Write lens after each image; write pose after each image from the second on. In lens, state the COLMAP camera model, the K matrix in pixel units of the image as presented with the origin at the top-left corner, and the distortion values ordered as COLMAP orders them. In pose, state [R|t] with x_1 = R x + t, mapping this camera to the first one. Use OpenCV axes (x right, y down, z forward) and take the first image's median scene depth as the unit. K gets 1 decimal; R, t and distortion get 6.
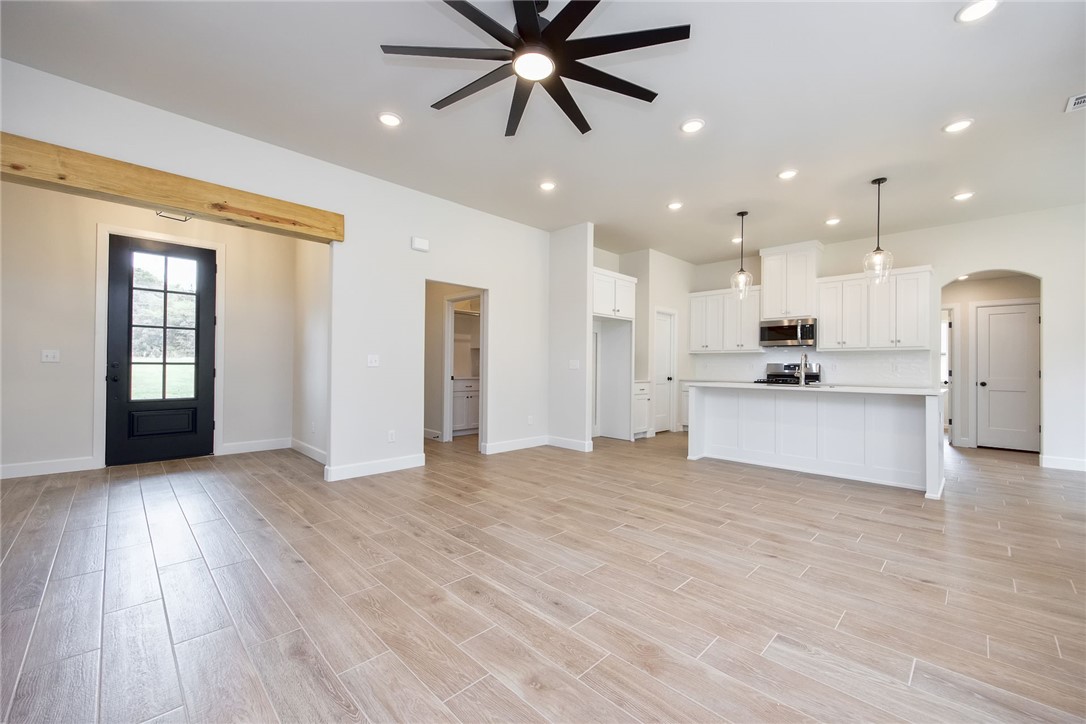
lens RADIAL K [[434.0, 0, 545.8], [0, 434.0, 361.9], [0, 0, 1]] dist [-0.004567, 0.000935]
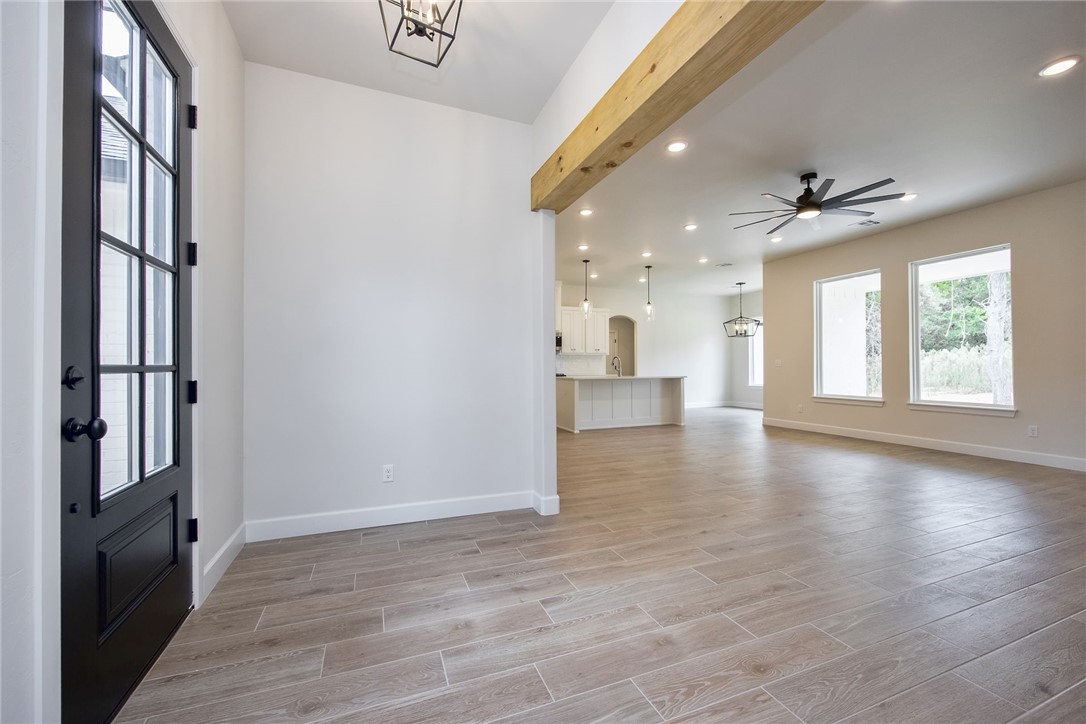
lens RADIAL K [[434.0, 0, 544.8], [0, 434.0, 359.6], [0, 0, 1]] dist [-0.004567, 0.000935]
pose [[0.394660, 0.003667, 0.918820, -1.256023], [-0.004876, 0.999986, -0.001897, -0.005014], [-0.918814, -0.003731, 0.394673, 0.715735]]
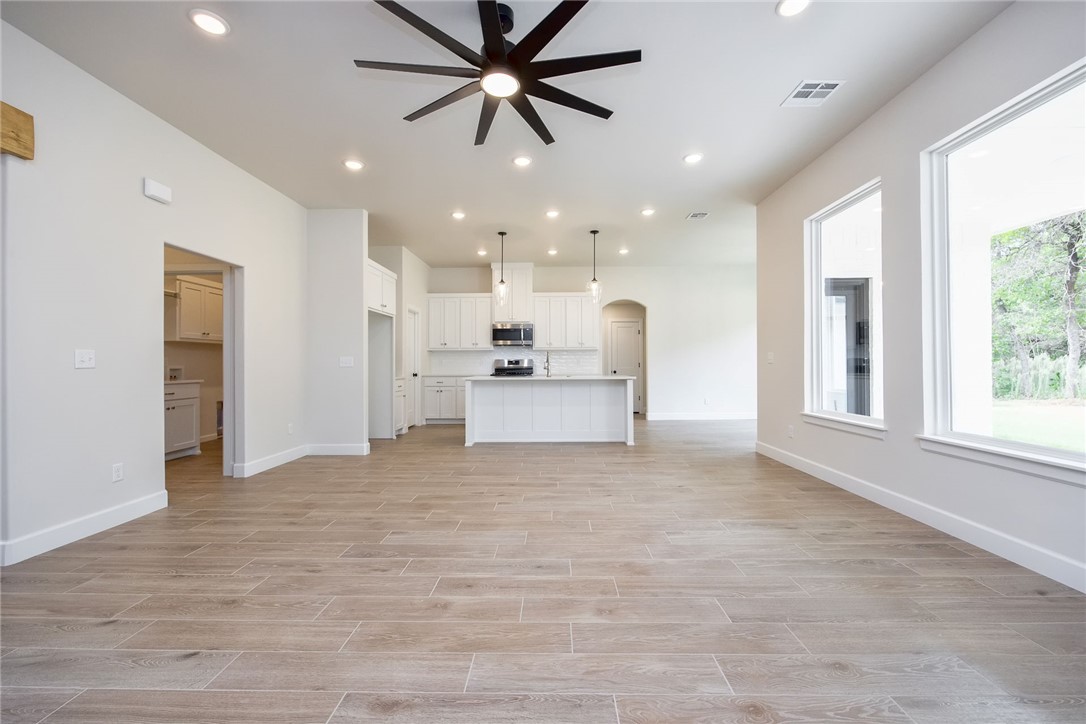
lens RADIAL K [[434.0, 0, 545.7], [0, 434.0, 362.1], [0, 0, 1]] dist [-0.004567, 0.000935]
pose [[0.720405, -0.010366, 0.693476, -0.380271], [0.004555, 0.999937, 0.010215, -0.001270], [-0.693538, -0.004200, 0.720408, 0.076802]]
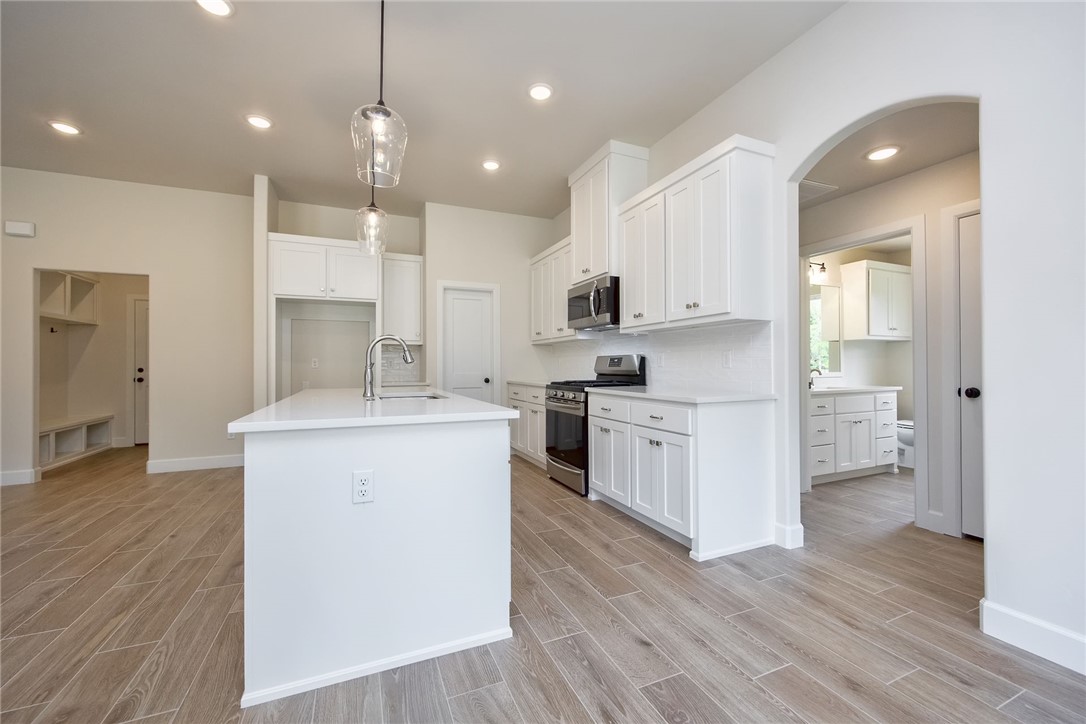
lens RADIAL K [[434.0, 0, 545.3], [0, 434.0, 363.1], [0, 0, 1]] dist [-0.004567, 0.000935]
pose [[0.931019, -0.017095, -0.364570, 1.179519], [0.019211, 0.999813, 0.002176, 0.018905], [0.364464, -0.009030, 0.931174, 0.677066]]
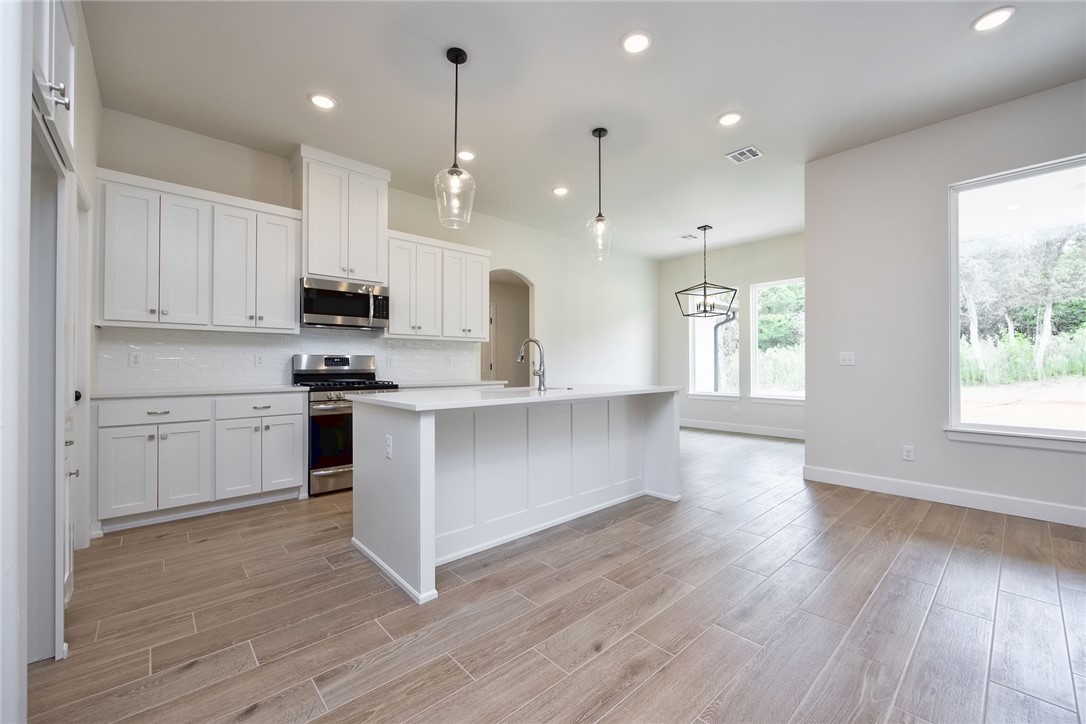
lens RADIAL K [[434.0, 0, 546.4], [0, 434.0, 361.5], [0, 0, 1]] dist [-0.004567, 0.000935]
pose [[0.047872, -0.002713, 0.998850, -0.058500], [-0.010716, 0.999937, 0.003230, 0.012895], [-0.998796, -0.010859, 0.047839, 1.139092]]
